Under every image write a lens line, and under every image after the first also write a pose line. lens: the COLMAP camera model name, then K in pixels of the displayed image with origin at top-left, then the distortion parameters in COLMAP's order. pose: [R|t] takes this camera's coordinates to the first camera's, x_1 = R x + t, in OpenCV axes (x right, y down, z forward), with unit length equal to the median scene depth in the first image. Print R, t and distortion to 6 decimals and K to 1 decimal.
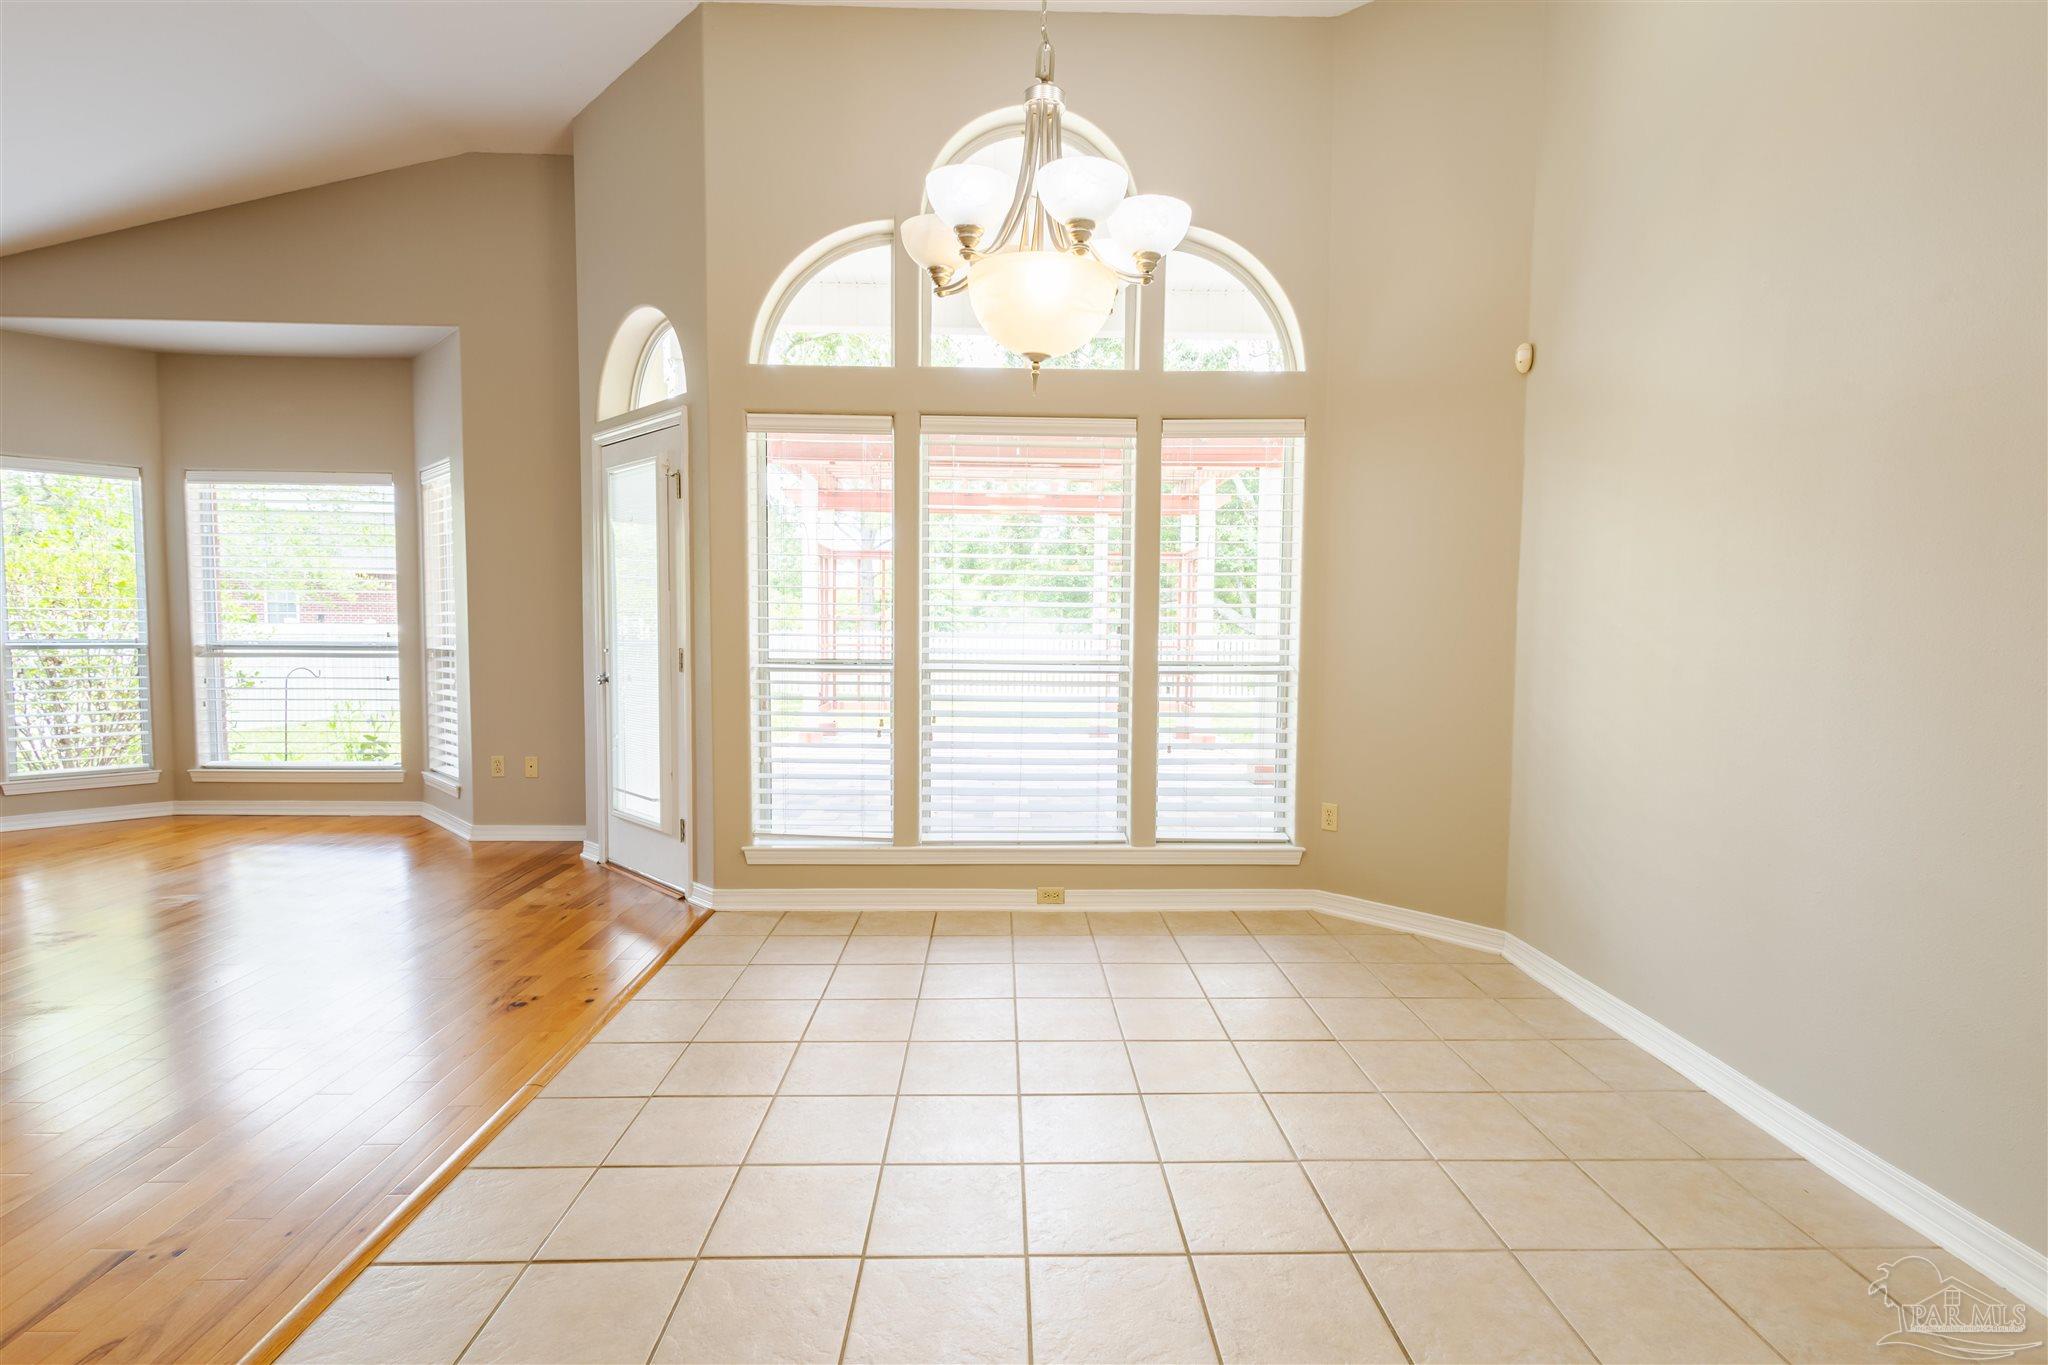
lens RADIAL K [[961.2, 0, 1024.0], [0, 961.2, 682.5], [0, 0, 1]] dist [0.002488, -0.000017]
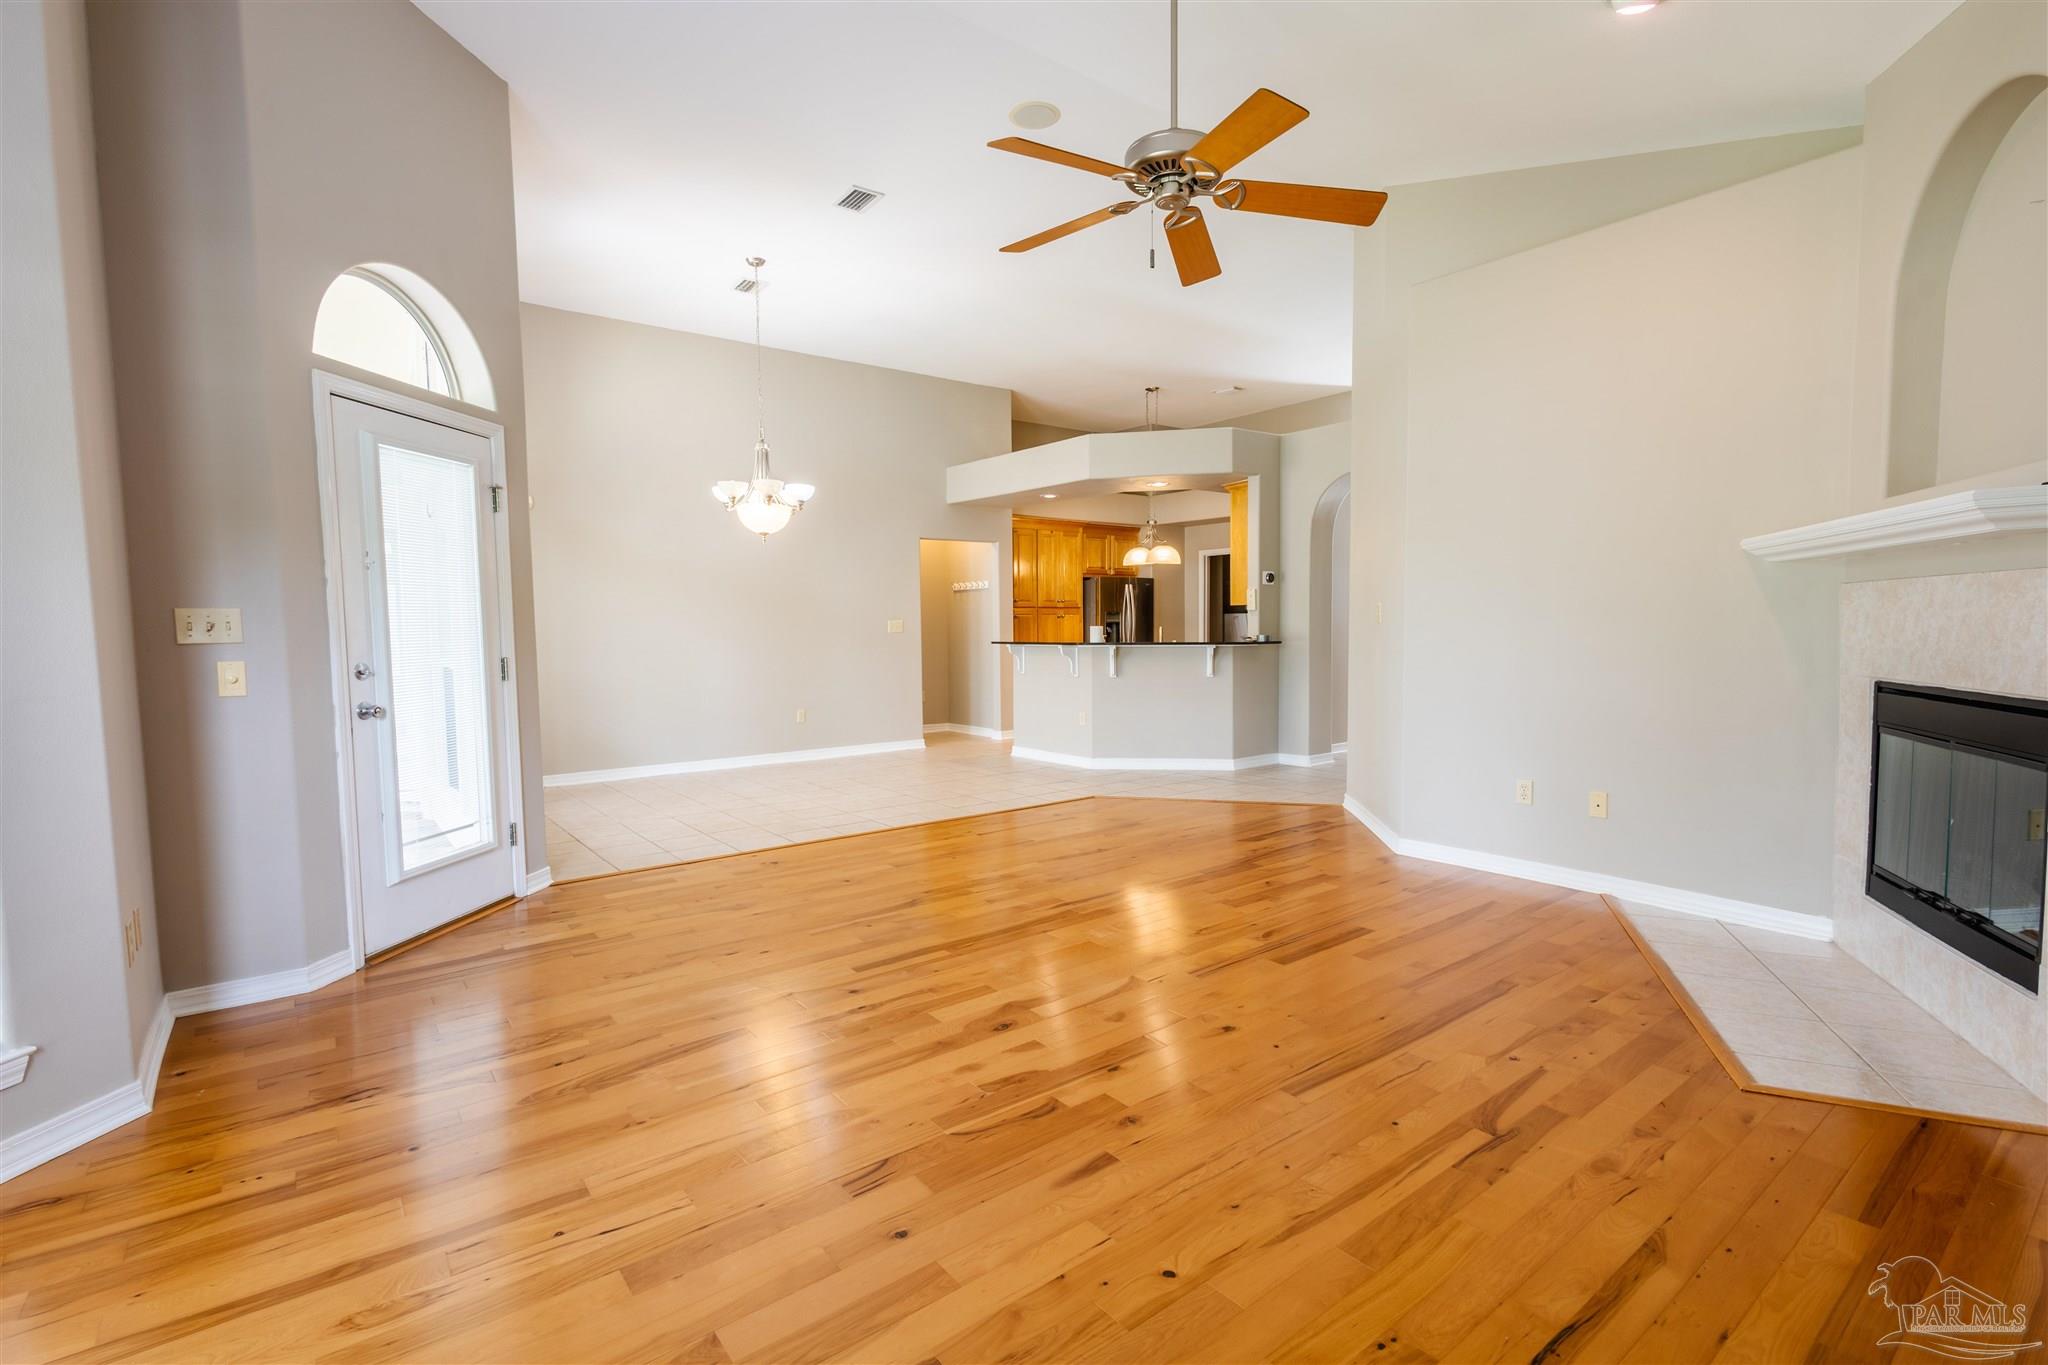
lens RADIAL K [[937.8, 0, 1024.8], [0, 937.8, 686.5], [0, 0, 1]] dist [0.011612, -0.005052]
pose [[-0.589214, -0.056097, 0.806028, -1.357633], [0.051558, 0.992943, 0.106795, -0.076142], [-0.806331, 0.104482, -0.582164, 1.035602]]
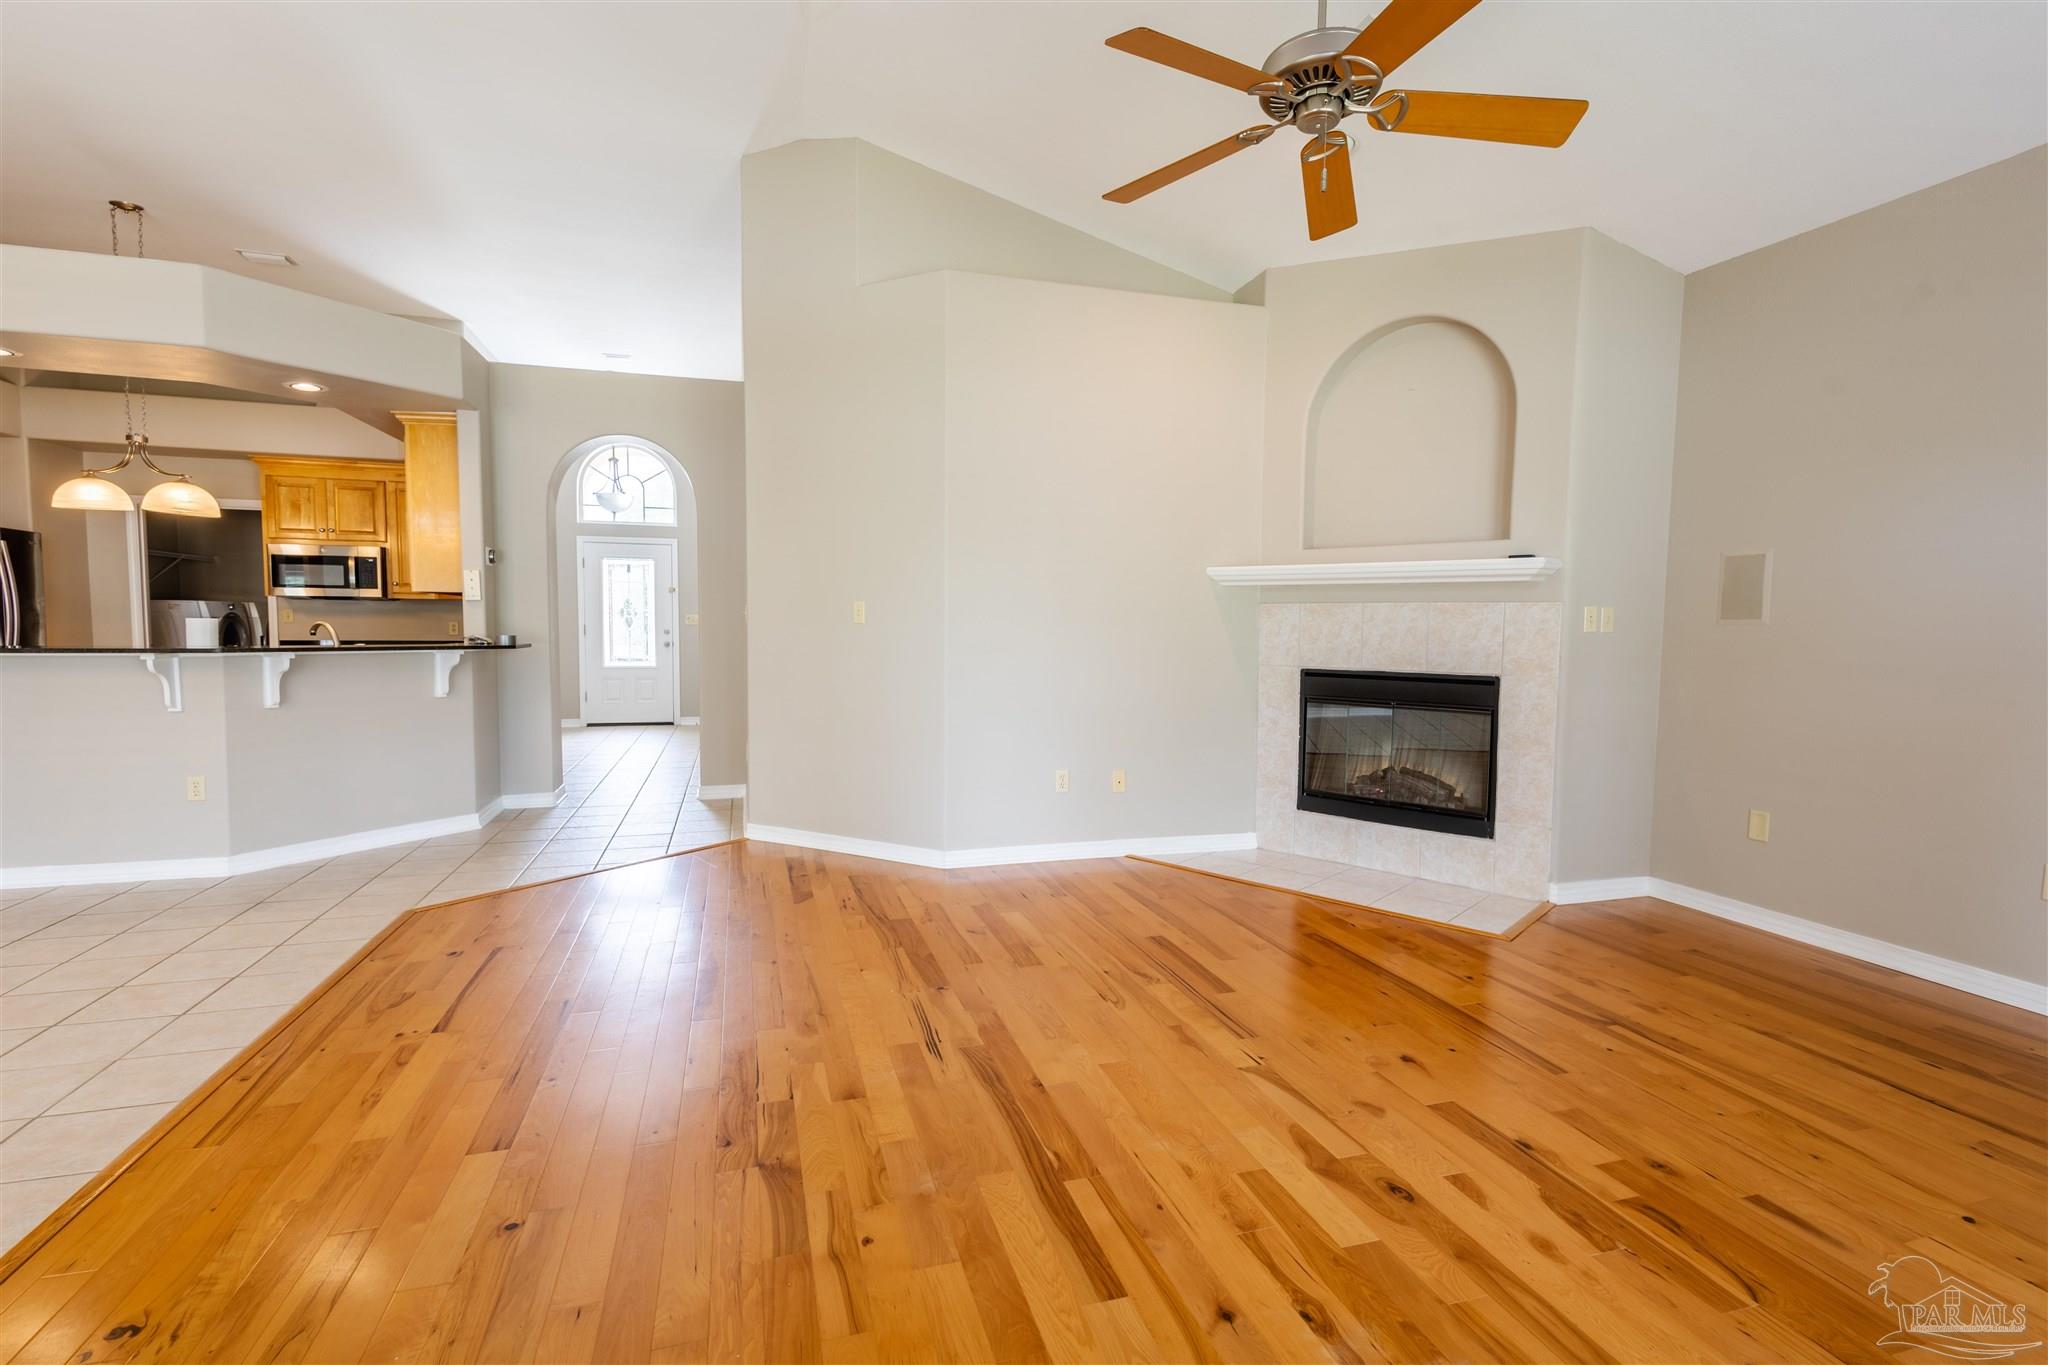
lens RADIAL K [[937.8, 0, 1024.8], [0, 937.8, 686.5], [0, 0, 1]] dist [0.011612, -0.005052]
pose [[-0.965093, -0.001777, -0.261901, -0.575342], [-0.034131, 0.992303, 0.119038, -0.068662], [0.259673, 0.123821, -0.957725, 1.056682]]
